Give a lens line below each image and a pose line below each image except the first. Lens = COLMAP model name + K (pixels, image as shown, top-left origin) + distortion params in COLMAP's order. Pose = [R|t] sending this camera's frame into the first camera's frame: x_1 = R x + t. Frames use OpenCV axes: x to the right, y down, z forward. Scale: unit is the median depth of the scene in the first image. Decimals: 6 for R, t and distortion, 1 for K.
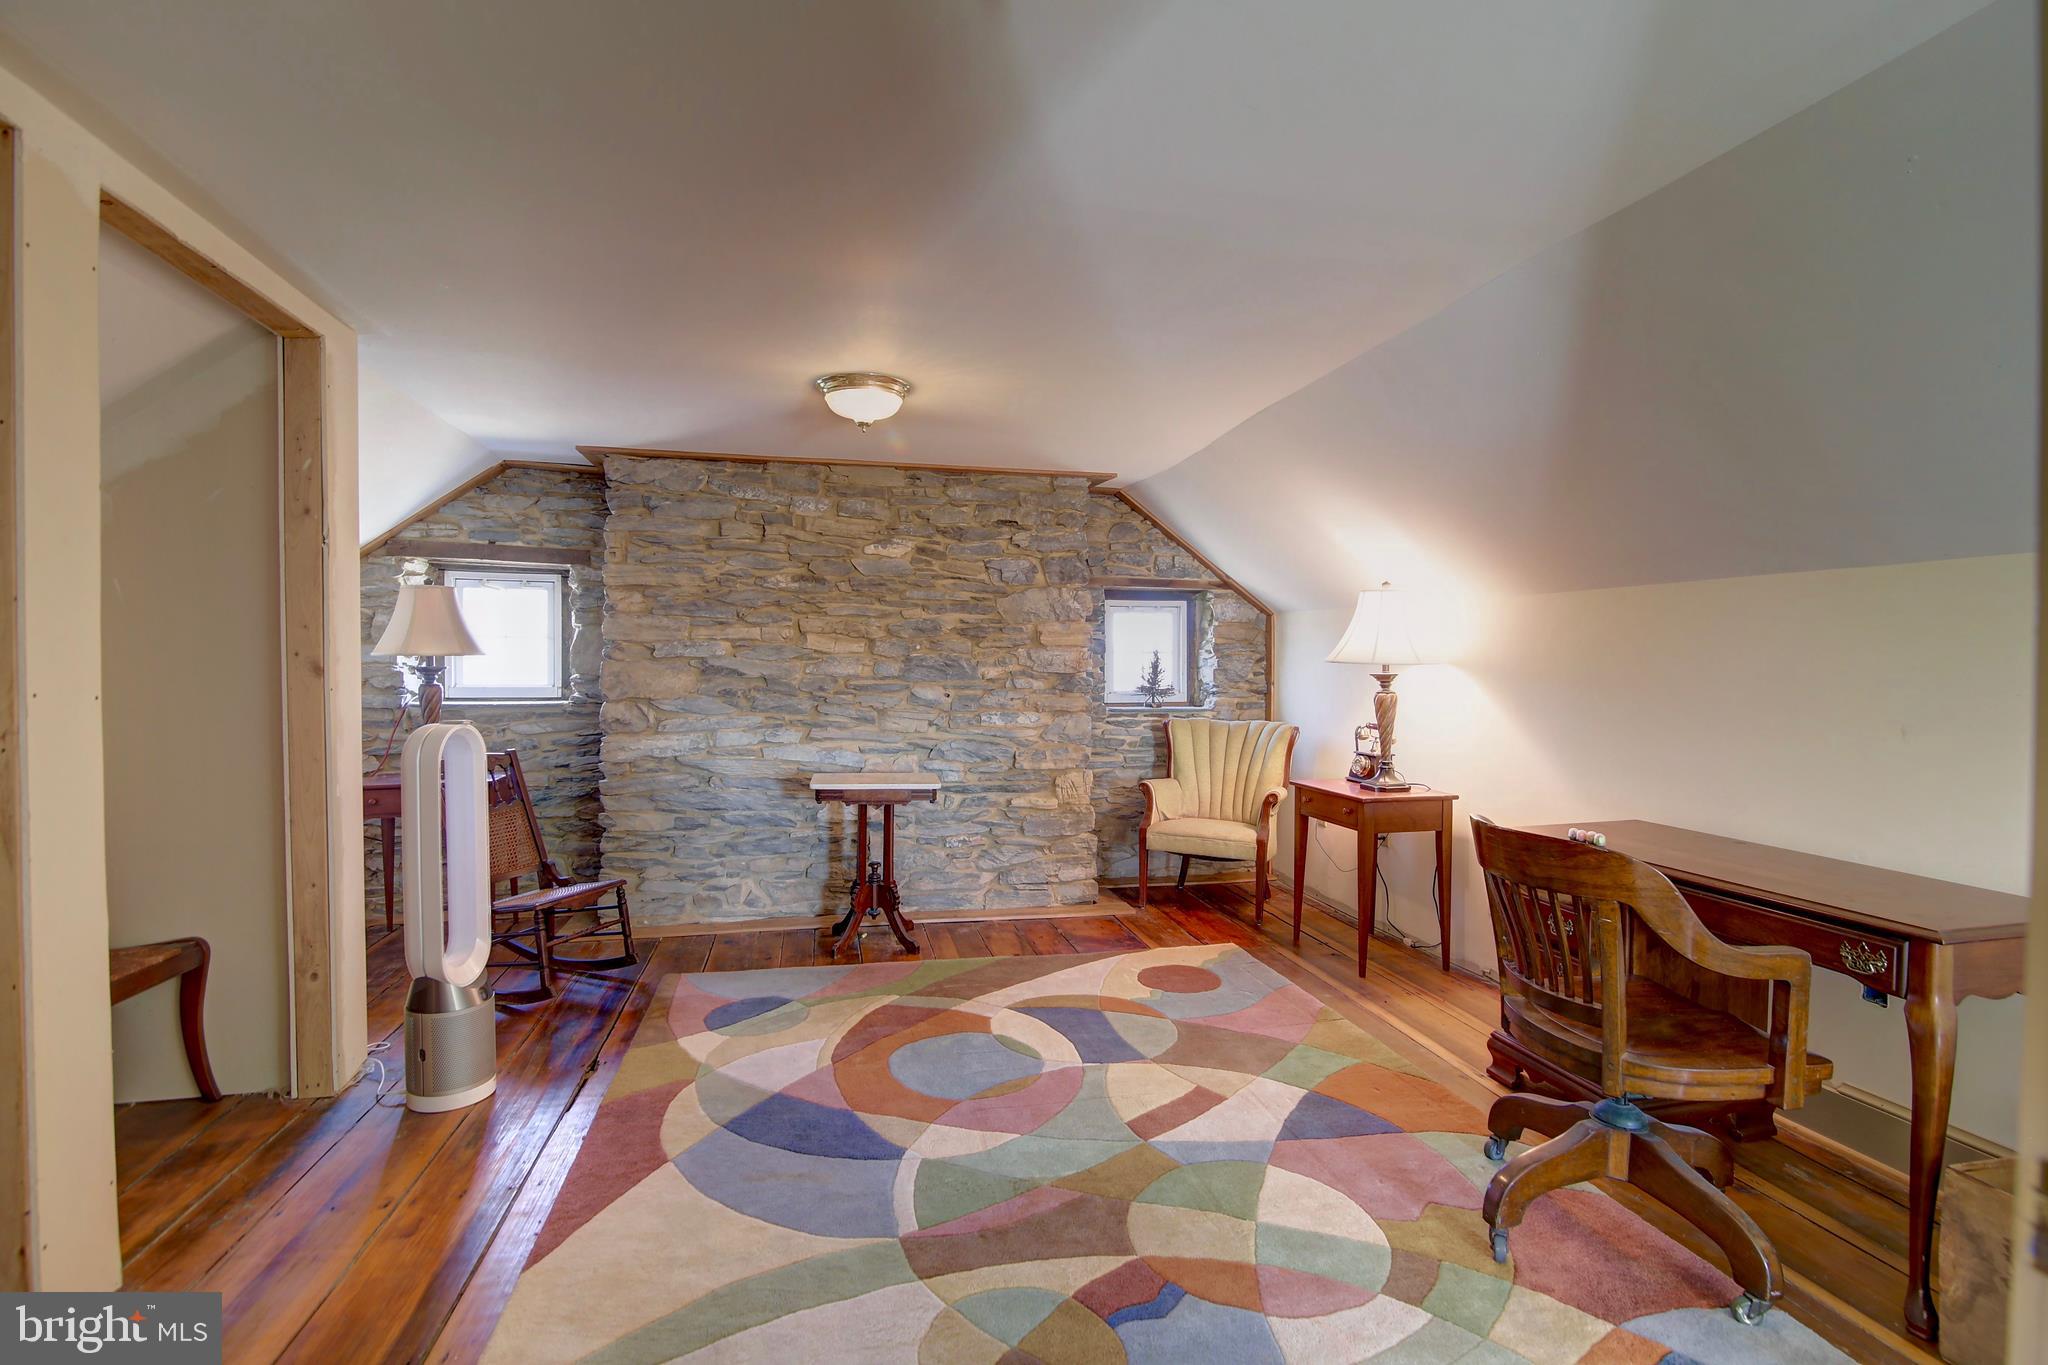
lens RADIAL K [[939.3, 0, 1024.8], [0, 939.3, 687.3], [0, 0, 1]] dist [-0.019866, 0.000920]
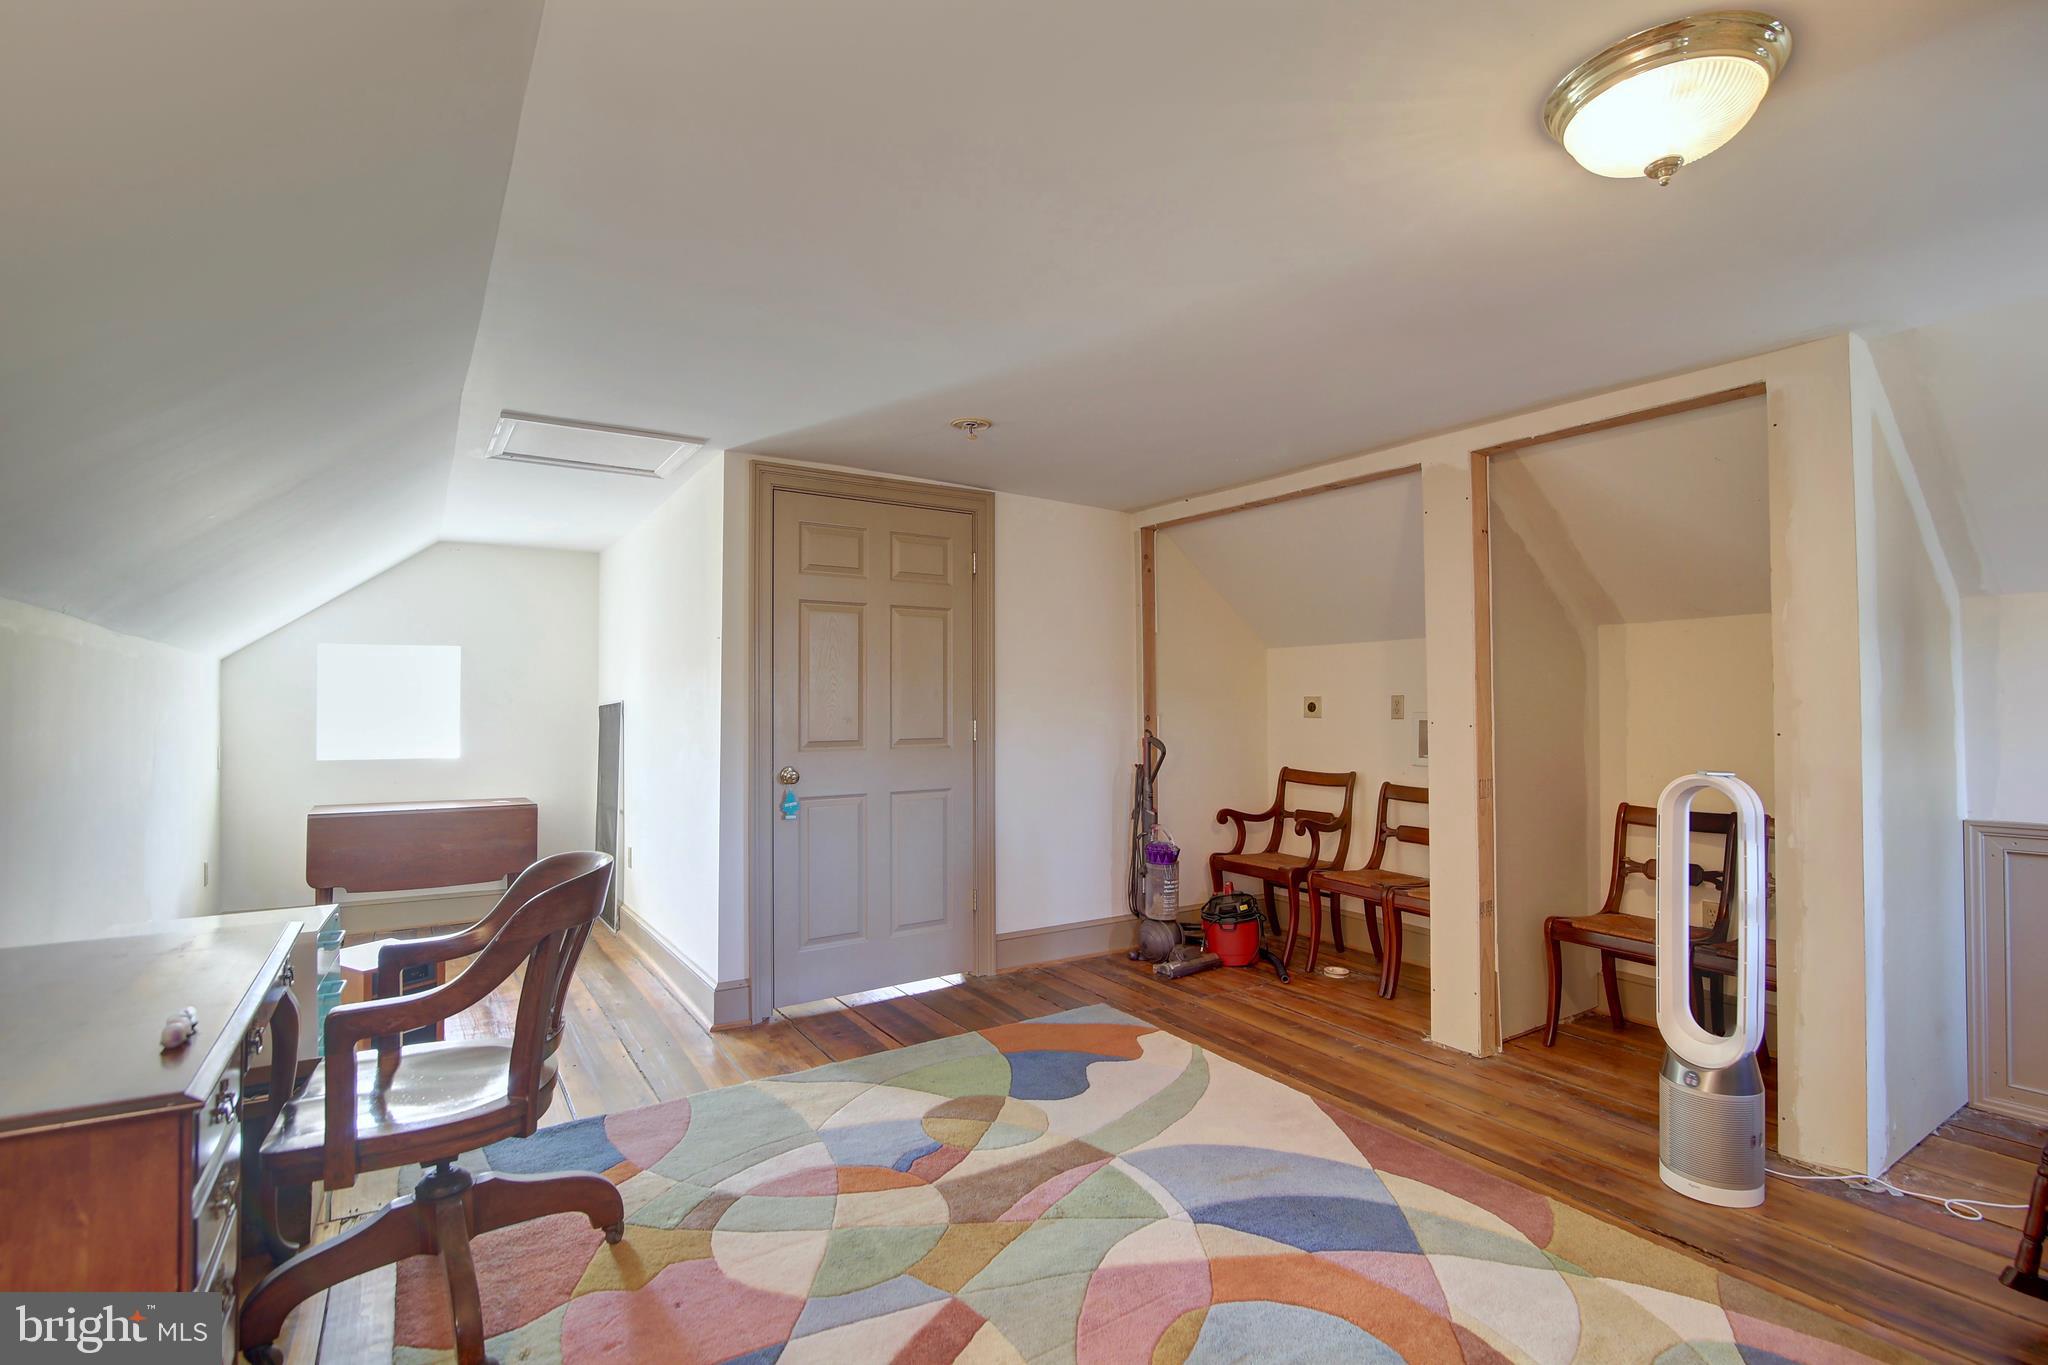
lens RADIAL K [[939.3, 0, 1024.8], [0, 939.3, 687.3], [0, 0, 1]] dist [-0.019866, 0.000920]
pose [[-0.937530, -0.005565, -0.347859, 0.384083], [-0.004155, 0.999980, -0.004799, -0.042527], [0.347879, -0.003054, -0.937534, 1.921585]]
